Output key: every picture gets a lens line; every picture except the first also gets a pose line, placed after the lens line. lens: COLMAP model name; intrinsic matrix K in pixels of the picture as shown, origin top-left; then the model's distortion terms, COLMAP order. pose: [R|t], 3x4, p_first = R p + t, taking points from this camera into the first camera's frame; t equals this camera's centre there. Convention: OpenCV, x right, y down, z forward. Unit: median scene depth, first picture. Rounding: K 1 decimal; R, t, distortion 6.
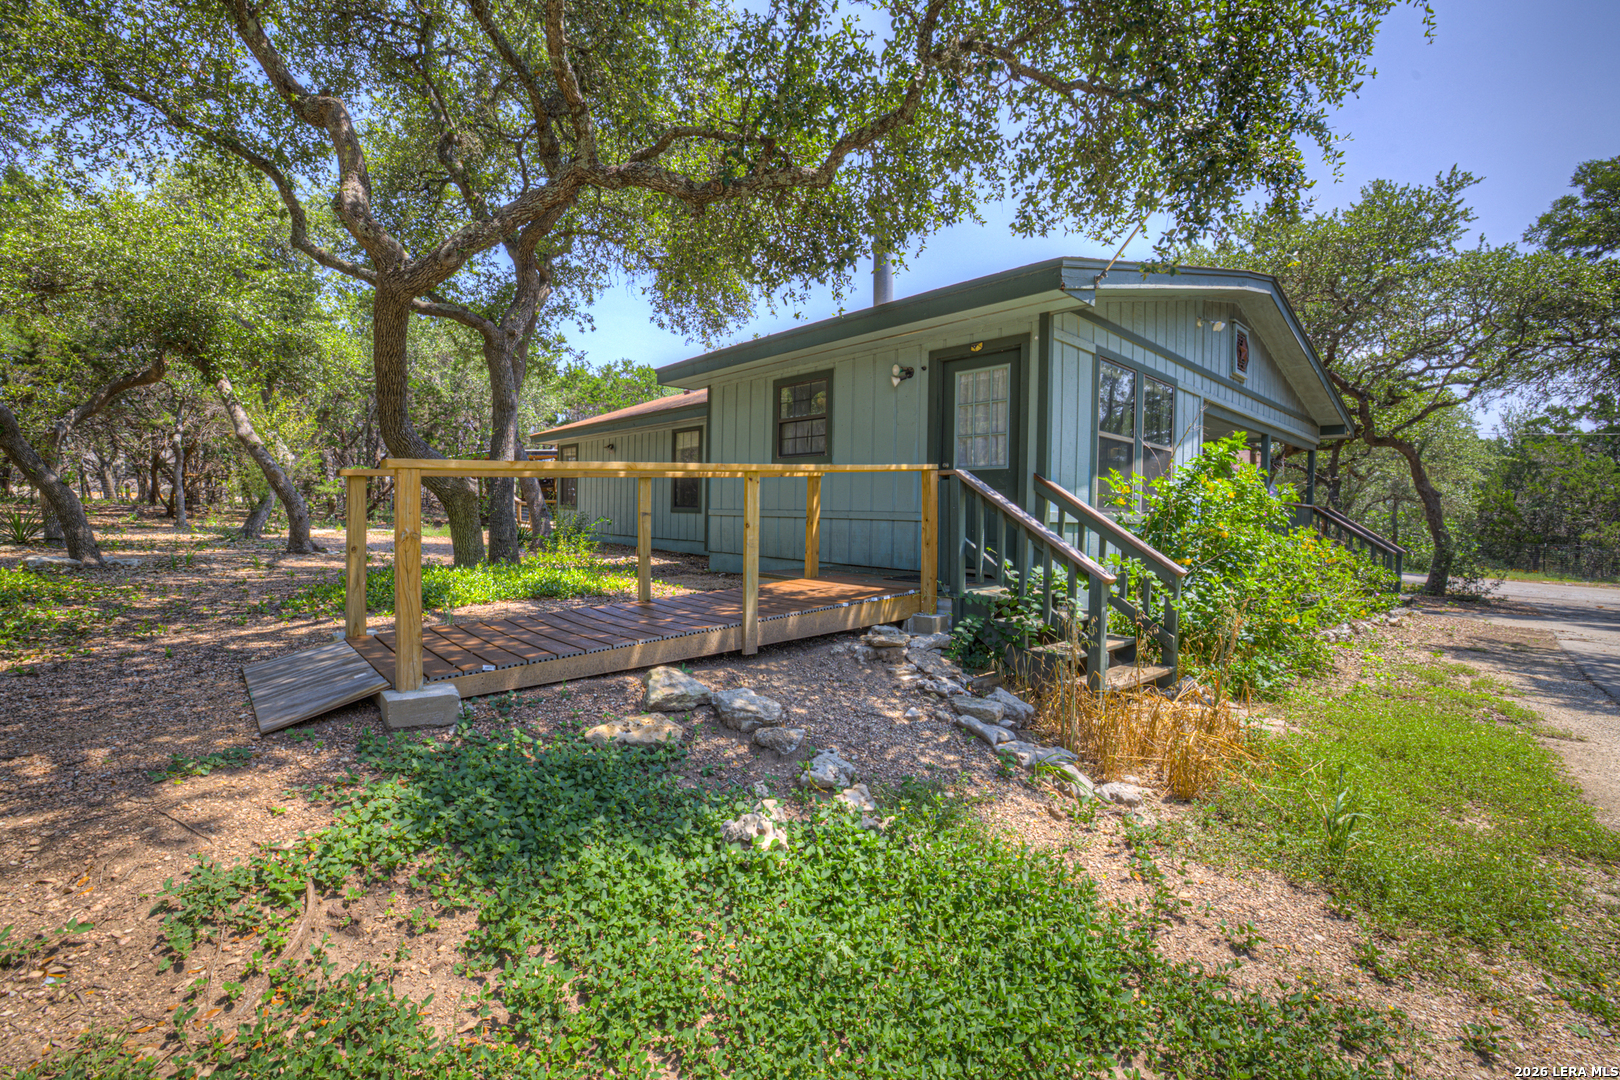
lens RADIAL K [[704.2, 0, 811.0], [0, 704.2, 532.6], [0, 0, 1]] dist [-0.017580, 0.001464]
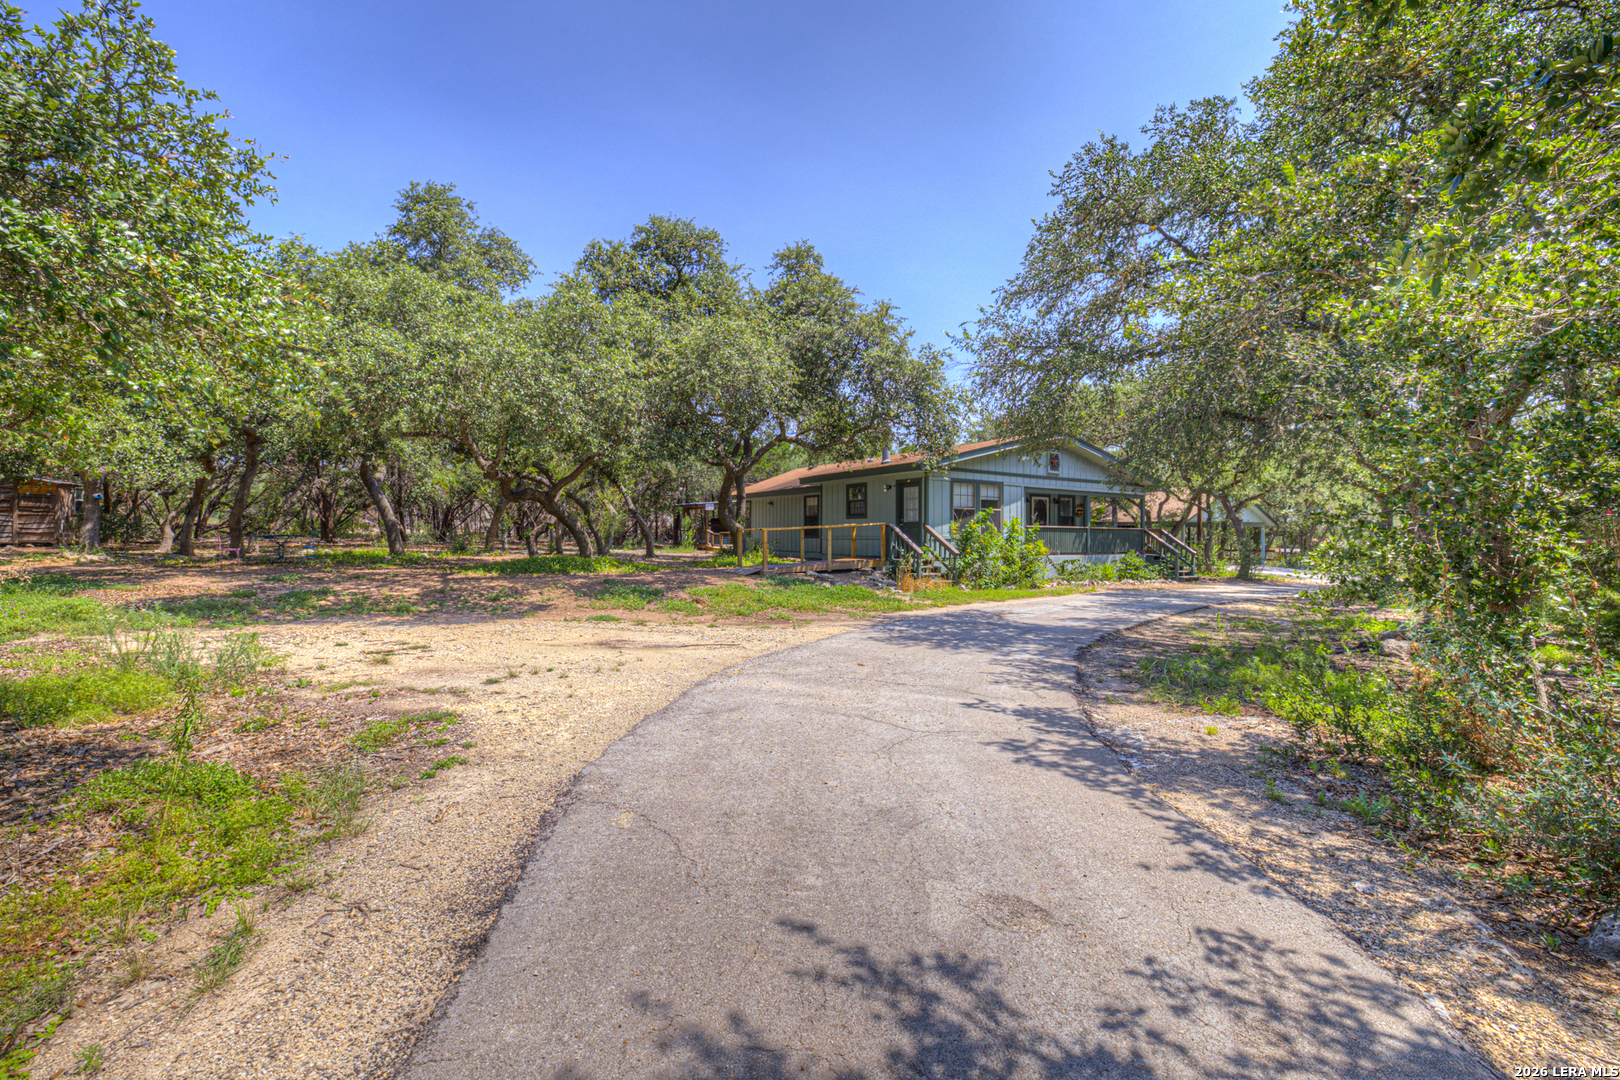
lens RADIAL K [[704.2, 0, 809.6], [0, 704.2, 538.1], [0, 0, 1]] dist [-0.017580, 0.001464]
pose [[0.988339, -0.005432, -0.152175, 0.275898], [0.002273, 0.999779, -0.020923, 0.040842], [0.152255, 0.020333, 0.988132, -2.020616]]
